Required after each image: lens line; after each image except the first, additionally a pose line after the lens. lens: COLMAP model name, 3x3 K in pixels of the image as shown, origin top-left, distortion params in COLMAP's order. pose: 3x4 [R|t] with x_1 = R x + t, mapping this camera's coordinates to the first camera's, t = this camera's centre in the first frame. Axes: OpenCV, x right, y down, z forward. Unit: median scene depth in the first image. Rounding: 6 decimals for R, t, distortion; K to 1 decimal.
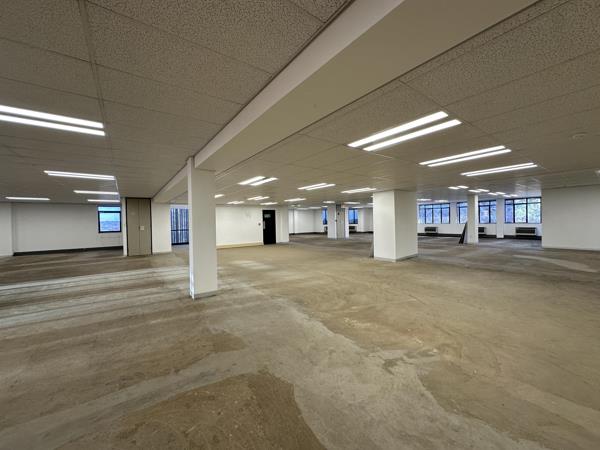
lens RADIAL K [[239.2, 0, 300.3], [0, 239.2, 223.6], [0, 0, 1]] dist [-0.001329, 0.000614]
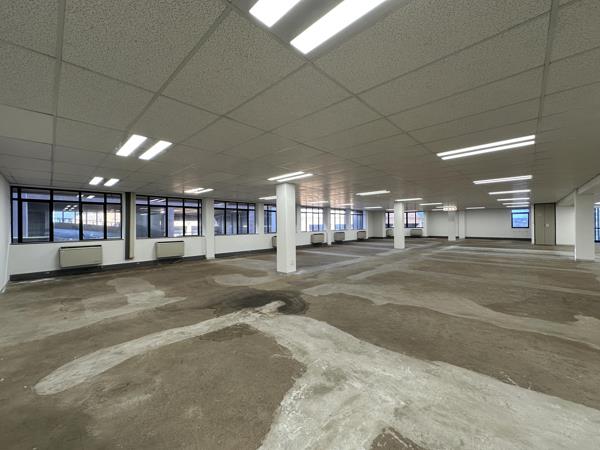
lens RADIAL K [[239.2, 0, 300.3], [0, 239.2, 223.6], [0, 0, 1]] dist [-0.001329, 0.000614]
pose [[0.175712, 0.017988, -0.984277, 0.783282], [-0.003709, 0.999838, 0.017611, -0.017496], [0.984435, 0.000557, 0.175750, -1.136446]]
